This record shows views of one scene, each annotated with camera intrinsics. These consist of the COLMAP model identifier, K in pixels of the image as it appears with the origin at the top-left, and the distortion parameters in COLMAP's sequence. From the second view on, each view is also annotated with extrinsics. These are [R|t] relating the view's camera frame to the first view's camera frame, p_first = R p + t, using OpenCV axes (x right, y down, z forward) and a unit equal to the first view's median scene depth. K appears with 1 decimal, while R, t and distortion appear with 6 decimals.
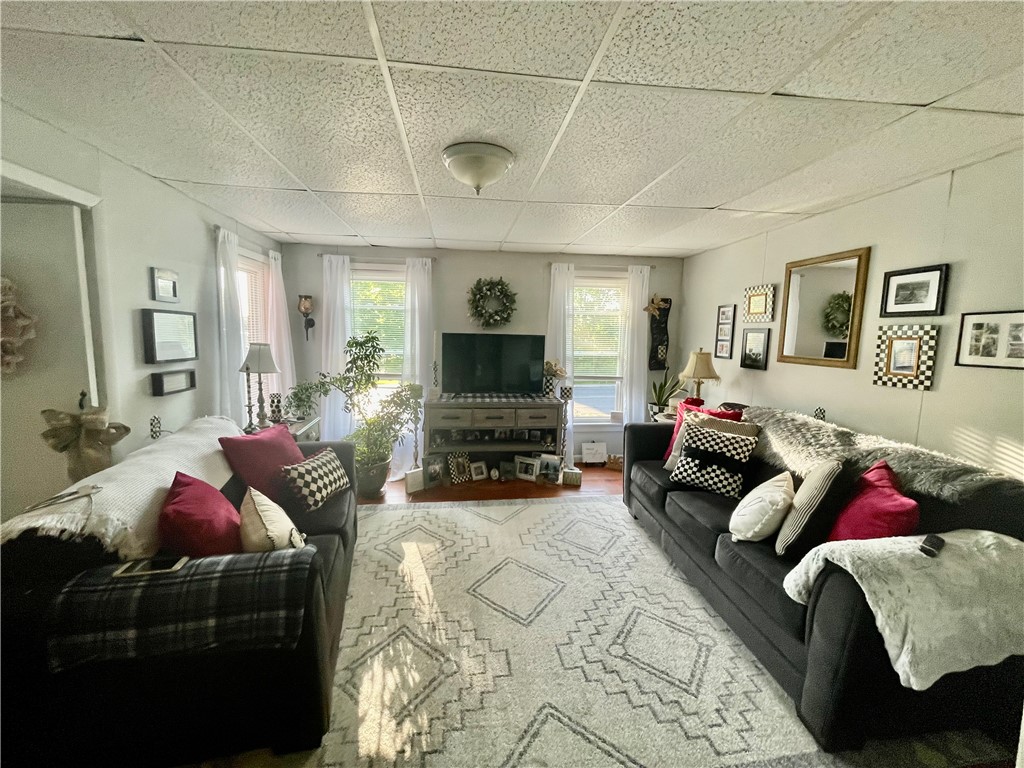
lens RADIAL K [[414.4, 0, 512.3], [0, 414.4, 380.2], [0, 0, 1]] dist [-0.005806, 0.001584]
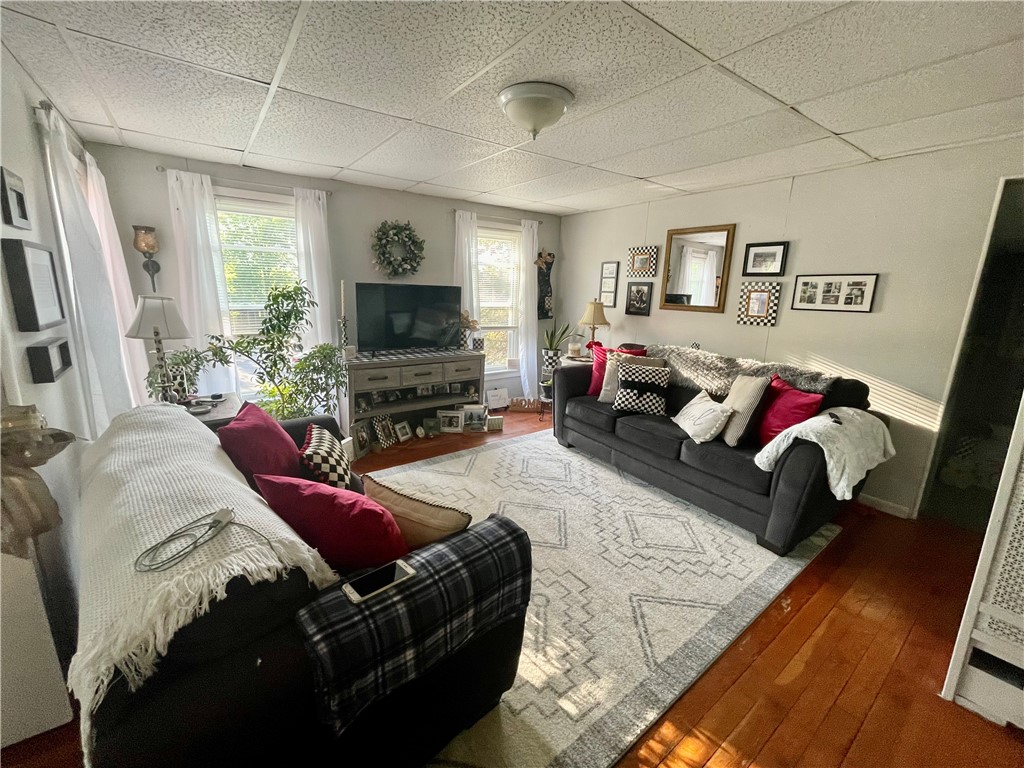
lens RADIAL K [[414.4, 0, 511.5], [0, 414.4, 379.2], [0, 0, 1]] dist [-0.005806, 0.001584]
pose [[0.875498, -0.098791, 0.473015, -0.440649], [0.043813, 0.991075, 0.125898, -0.012363], [-0.481231, -0.089499, 0.872013, 0.091882]]
